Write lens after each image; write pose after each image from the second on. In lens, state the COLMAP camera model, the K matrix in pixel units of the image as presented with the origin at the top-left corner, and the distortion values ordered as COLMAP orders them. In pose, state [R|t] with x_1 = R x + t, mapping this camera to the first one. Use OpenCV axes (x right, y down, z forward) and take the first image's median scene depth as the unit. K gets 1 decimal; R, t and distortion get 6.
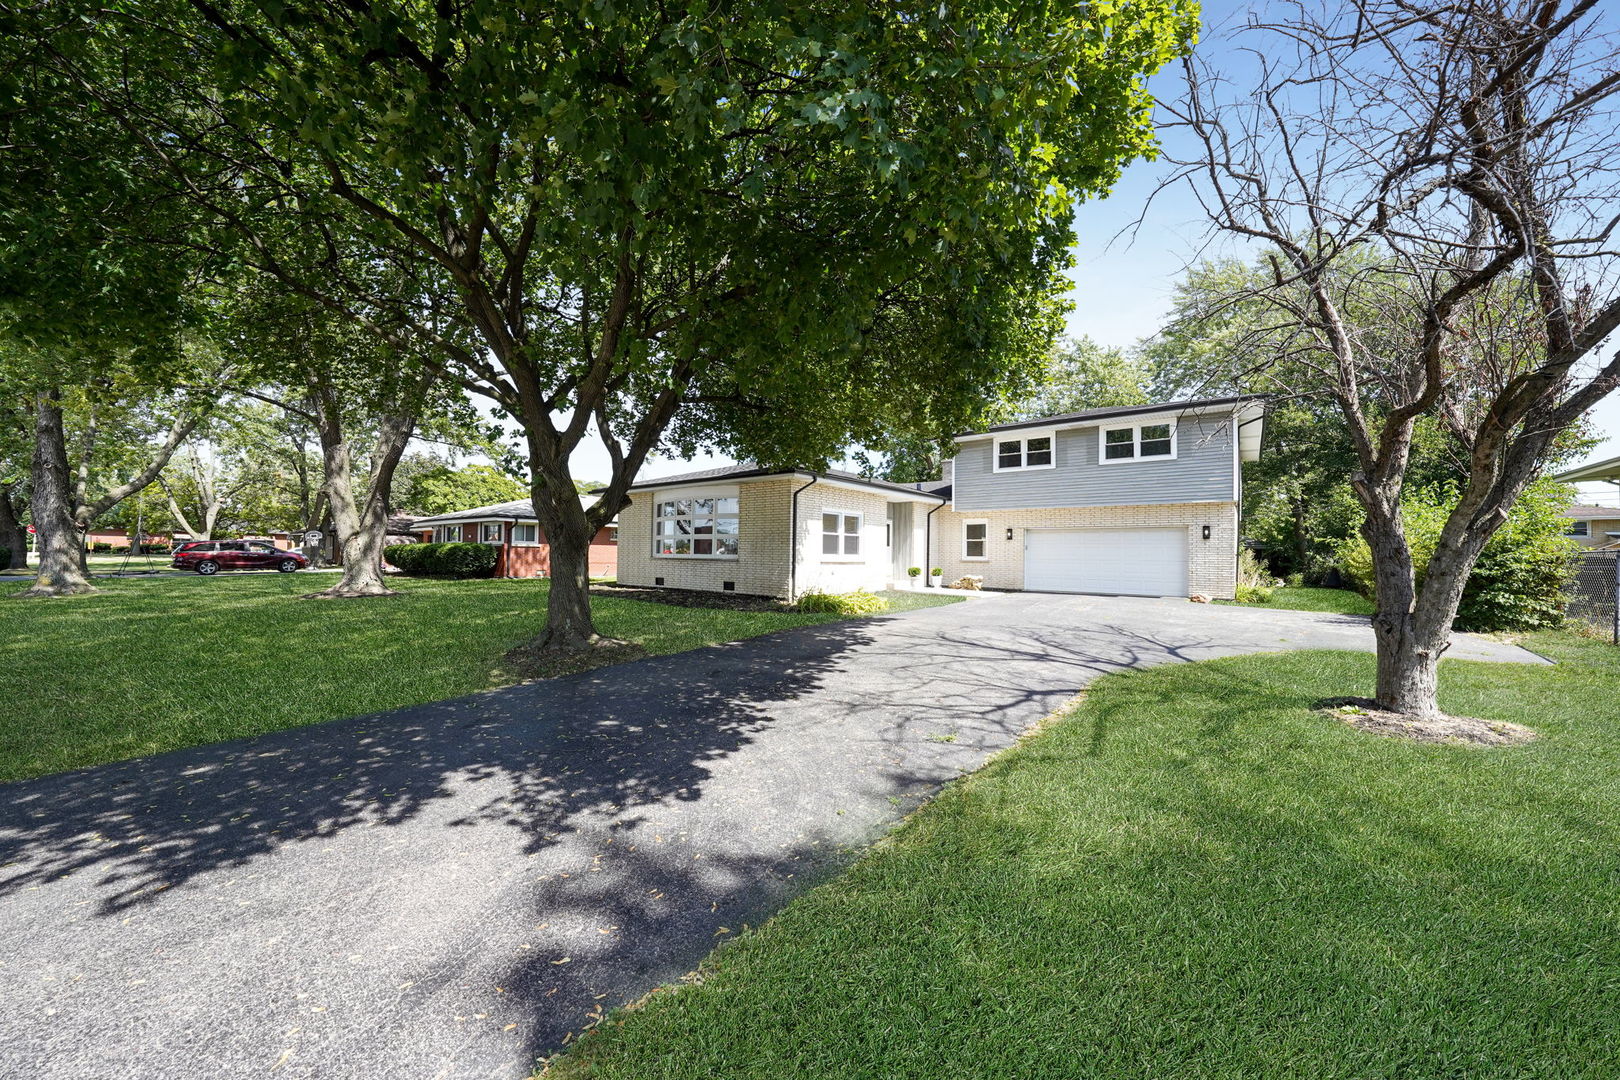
lens RADIAL K [[567.5, 0, 813.5], [0, 567.5, 545.5], [0, 0, 1]] dist [-0.002089, -0.000151]
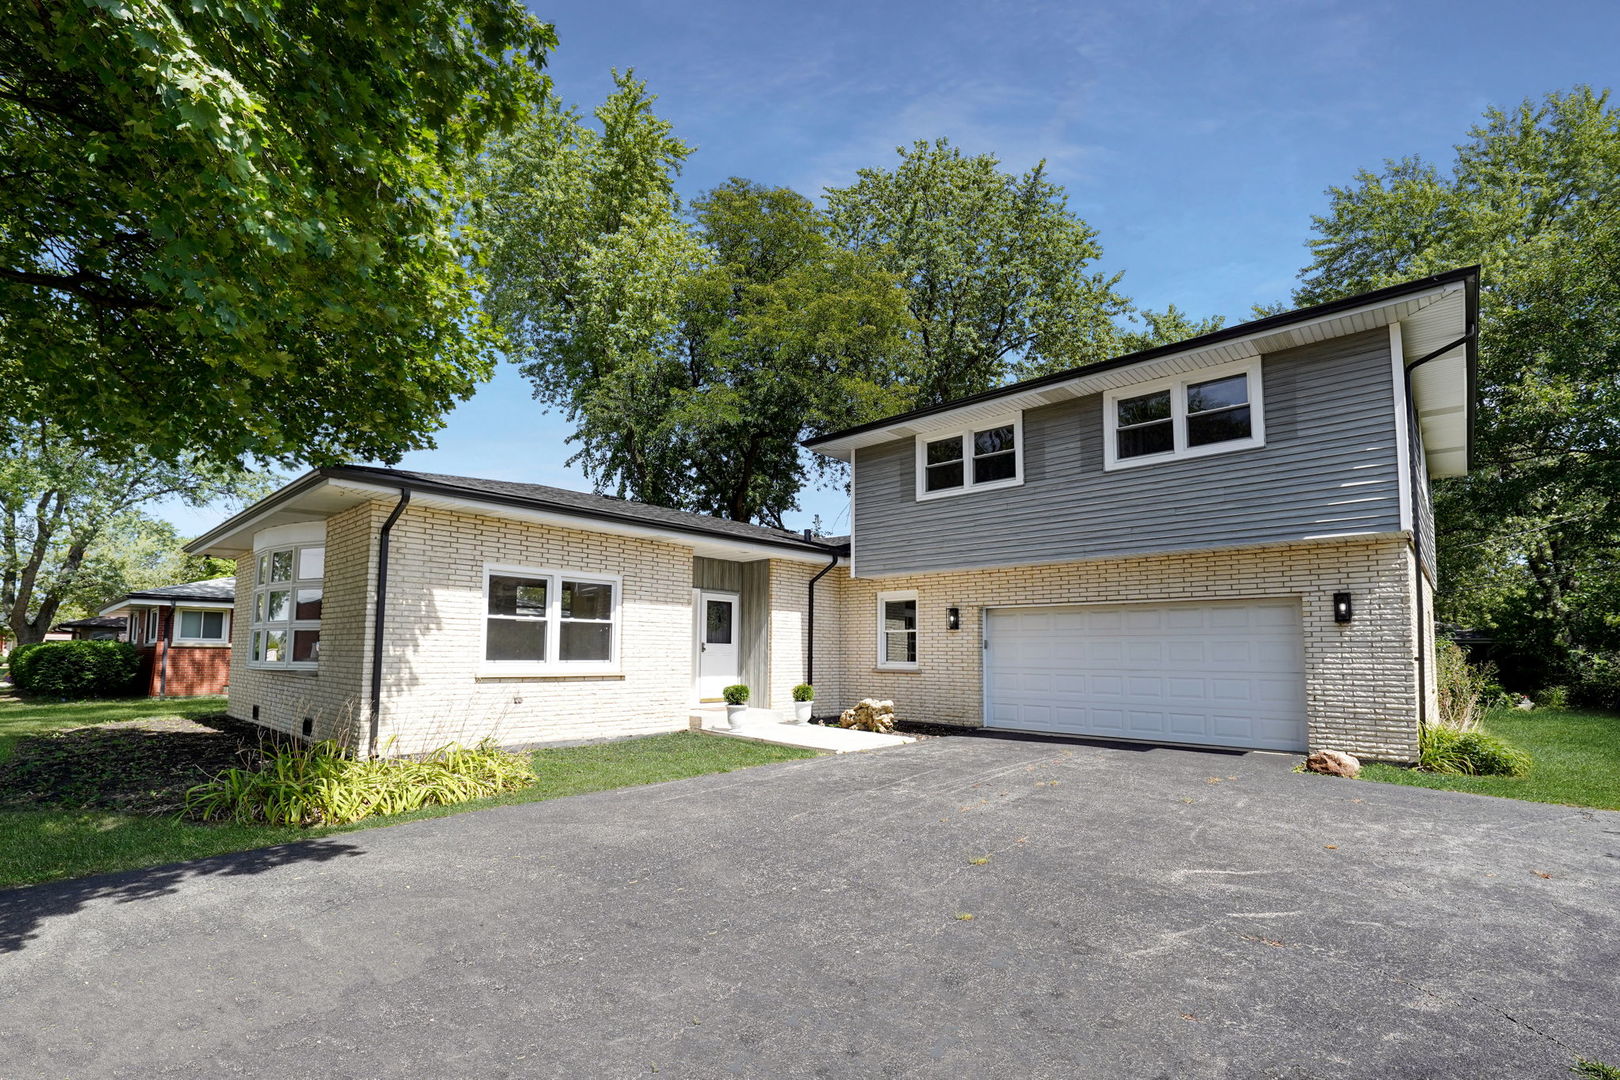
lens RADIAL K [[718.9, 0, 809.3], [0, 718.9, 600.9], [0, 0, 1]] dist [0.000693, 0.000202]
pose [[0.996246, -0.010778, -0.085898, 0.283022], [0.005999, 0.998429, -0.055702, -0.000169], [0.086364, 0.054978, 0.994746, 0.351513]]
